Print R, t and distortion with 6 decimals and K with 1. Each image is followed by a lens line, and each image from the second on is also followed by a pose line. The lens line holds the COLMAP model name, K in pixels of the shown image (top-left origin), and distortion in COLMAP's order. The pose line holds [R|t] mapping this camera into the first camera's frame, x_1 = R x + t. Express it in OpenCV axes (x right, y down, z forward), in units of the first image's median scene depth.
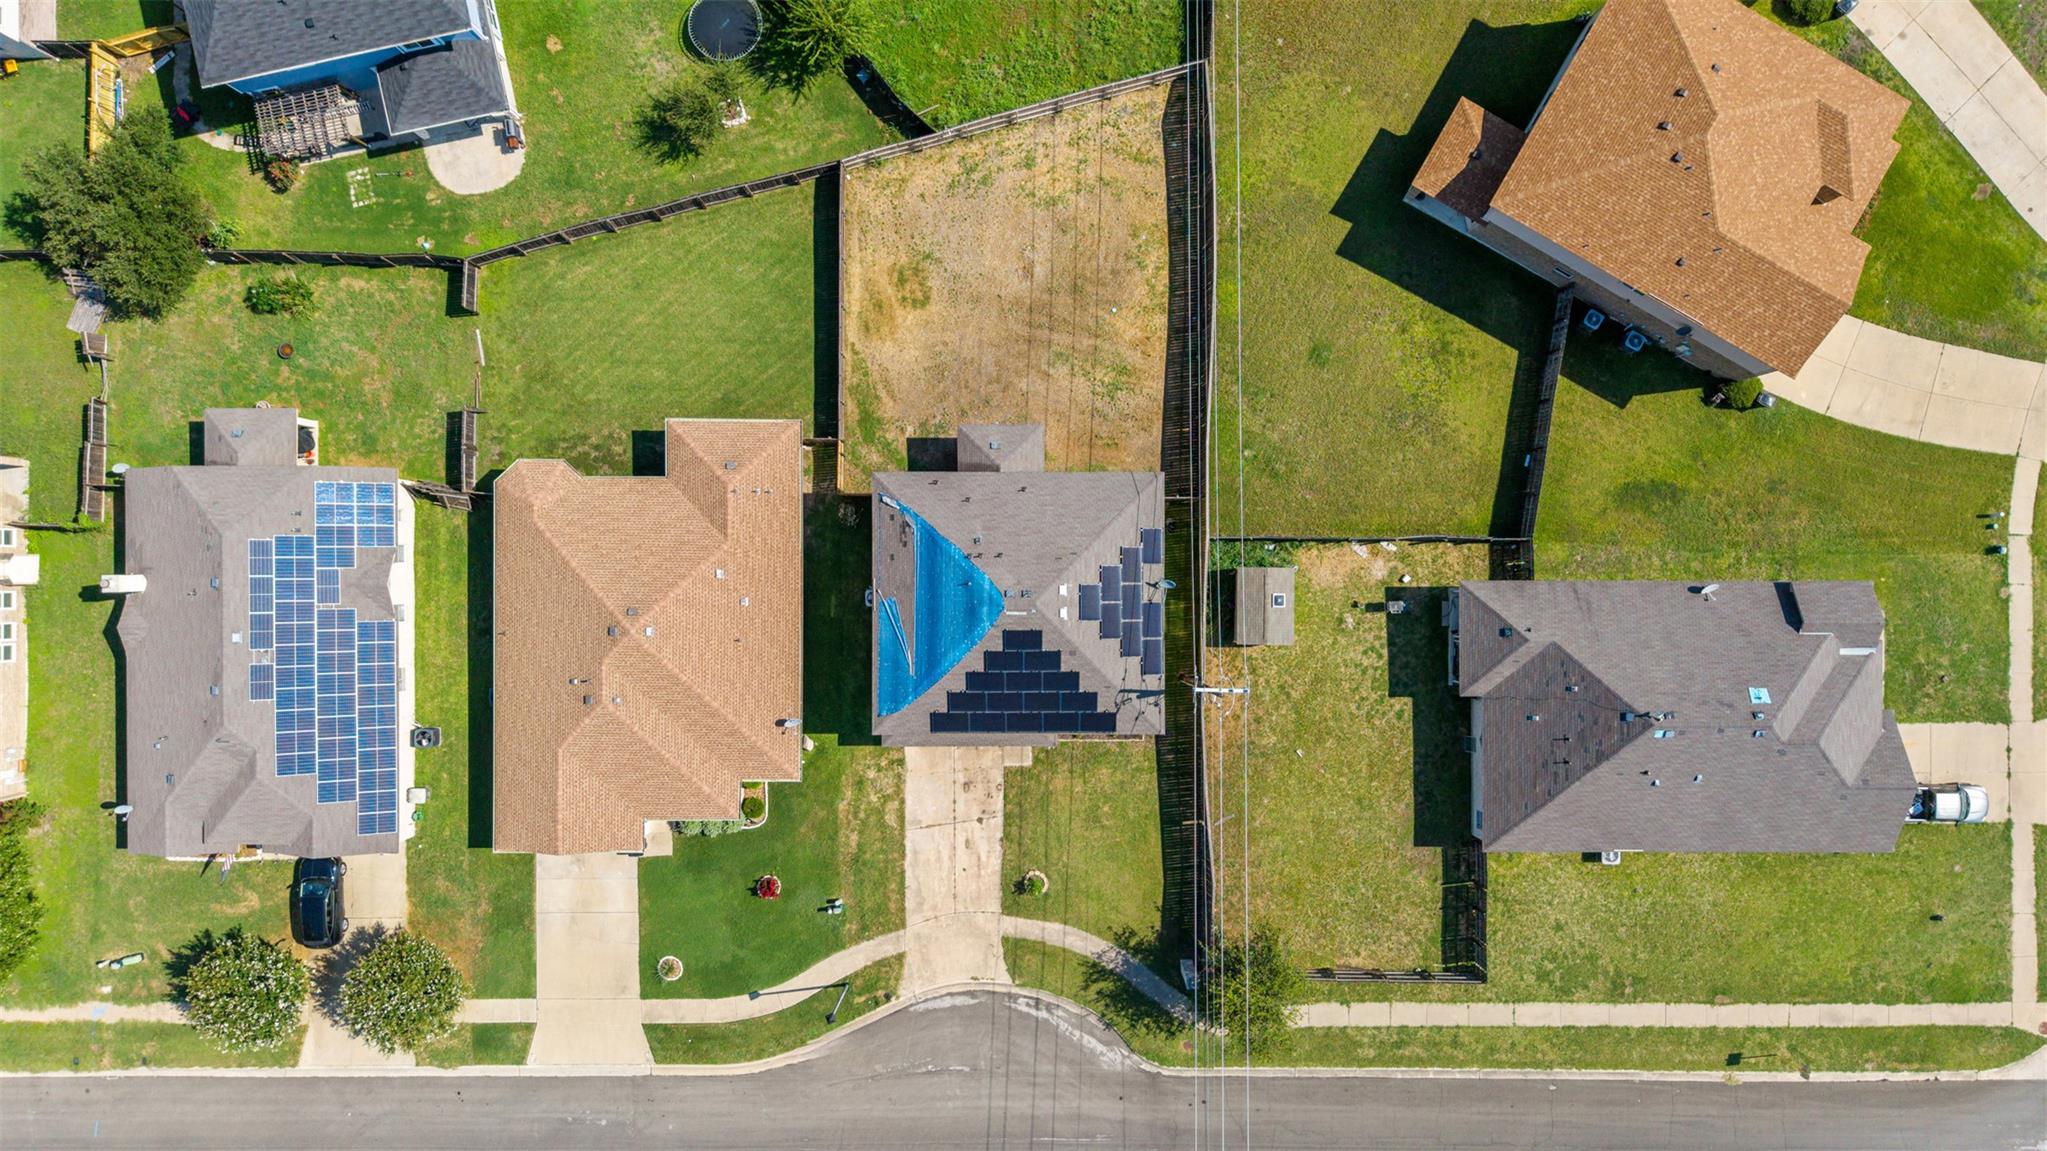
lens RADIAL K [[1388.8, 0, 1023.5], [0, 1388.8, 575.5], [0, 0, 1]] dist [0.006165, -0.001229]
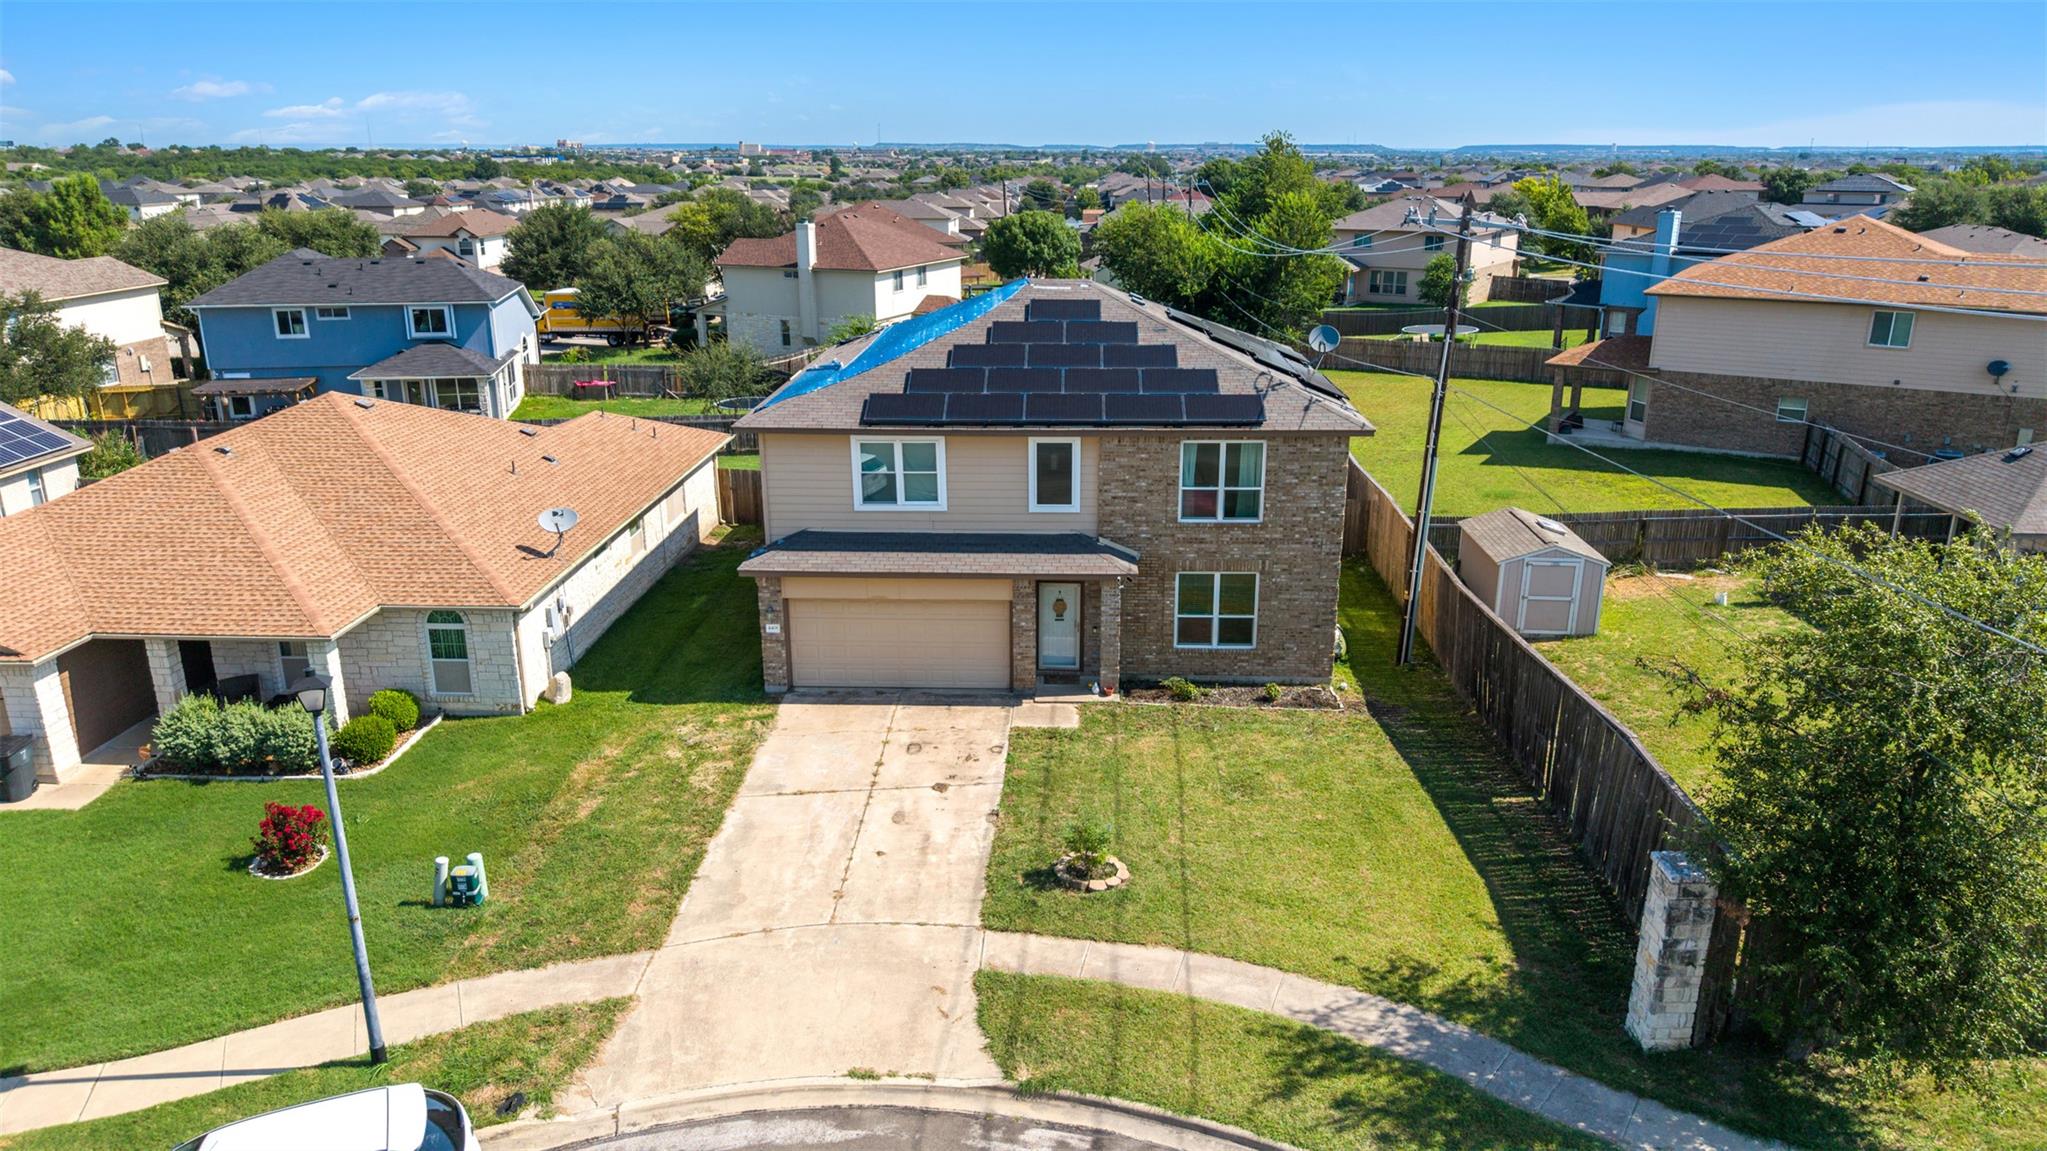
lens RADIAL K [[1367.3, 0, 1023.5], [0, 1367.3, 575.5], [0, 0, 1]] dist [0.035084, -0.048873]
pose [[0.999204, 0.009248, -0.038809, 0.005050], [-0.039793, 0.300578, -0.952927, 0.511527], [0.002852, 0.953712, 0.300707, 0.835613]]
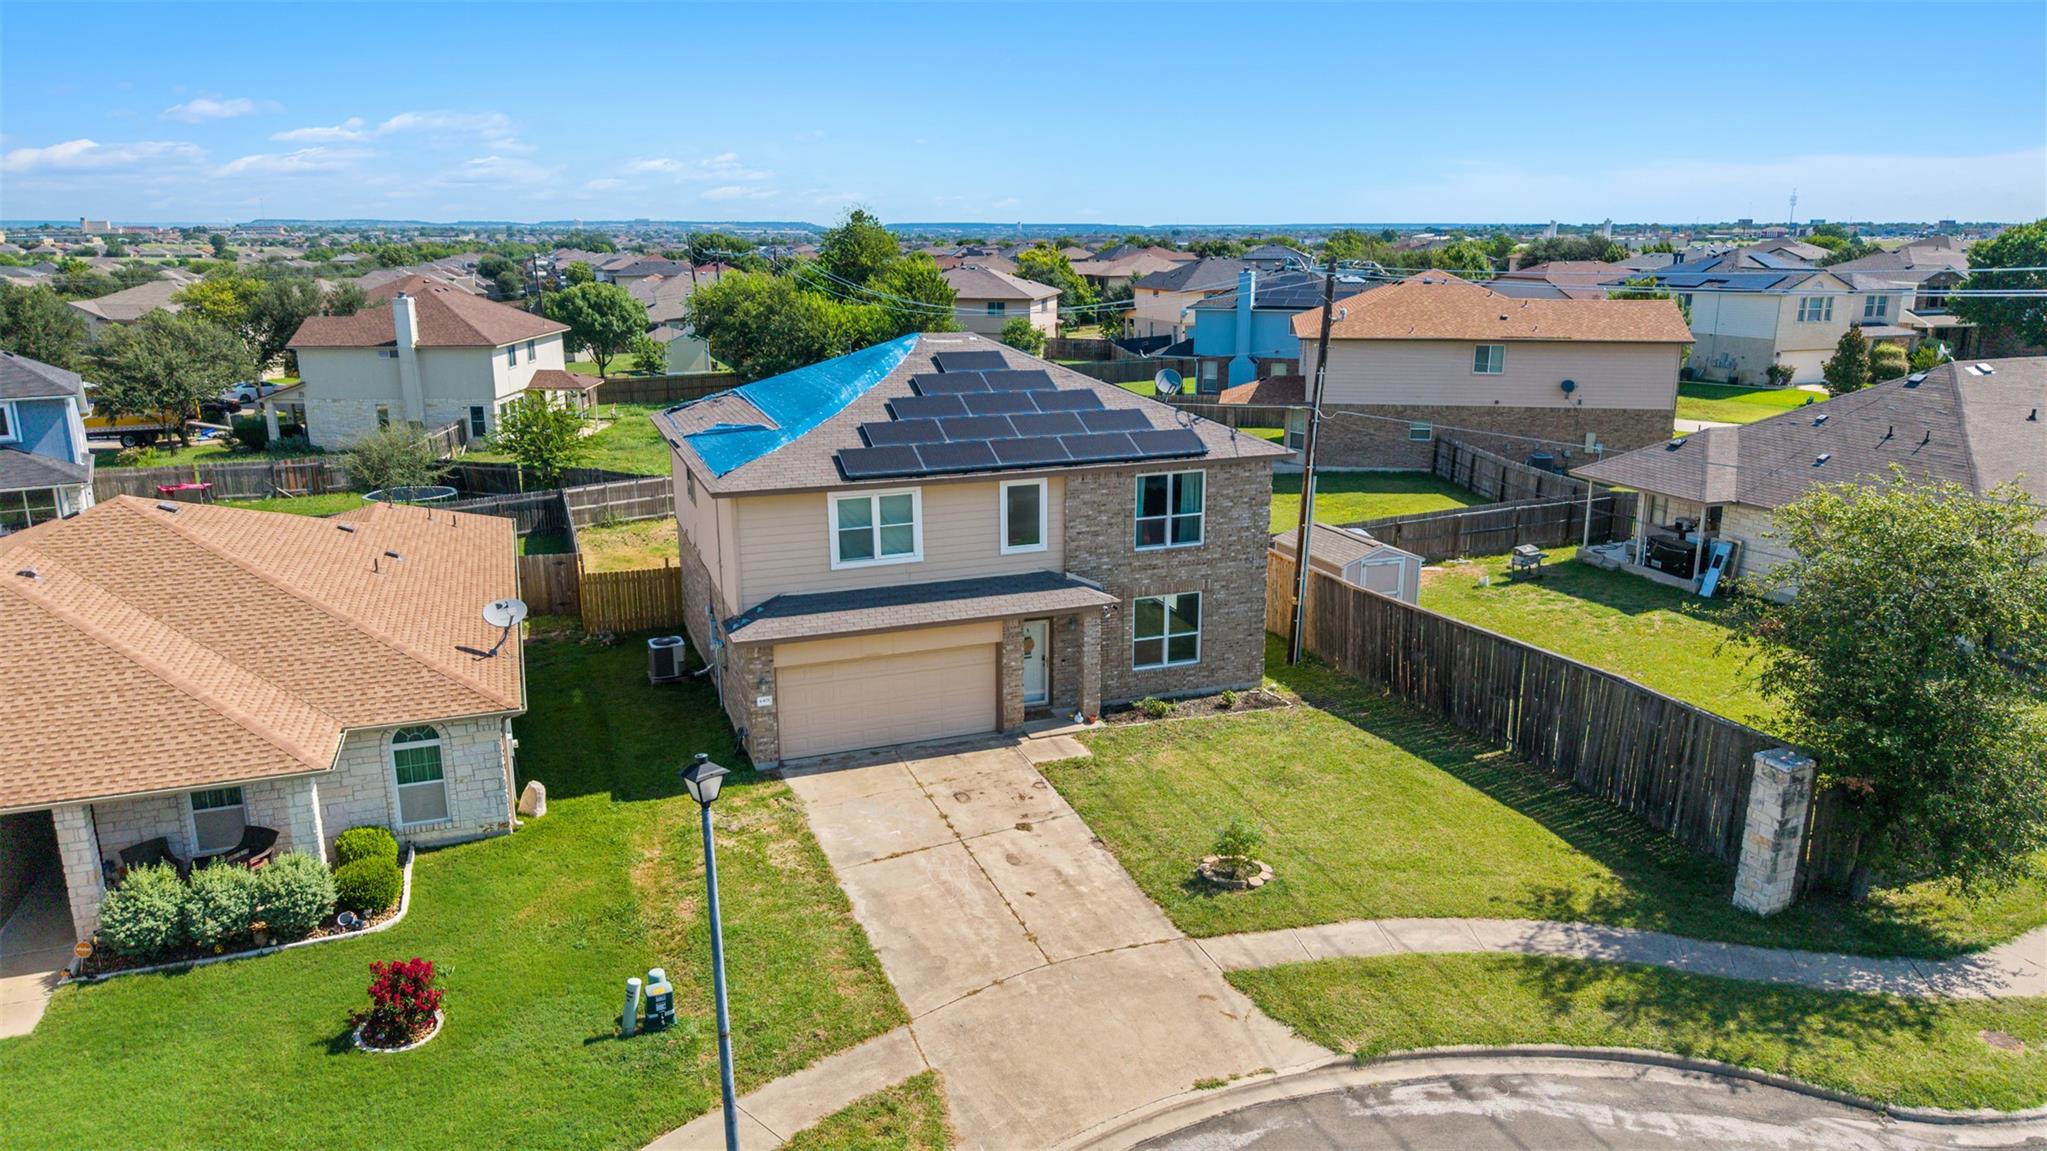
lens RADIAL K [[1367.3, 0, 1023.5], [0, 1367.3, 575.5], [0, 0, 1]] dist [0.035084, -0.048873]
pose [[0.937860, -0.090012, 0.335137, -0.149924], [0.347002, 0.235335, -0.907858, 0.498839], [0.002849, 0.967737, 0.251945, 0.841584]]
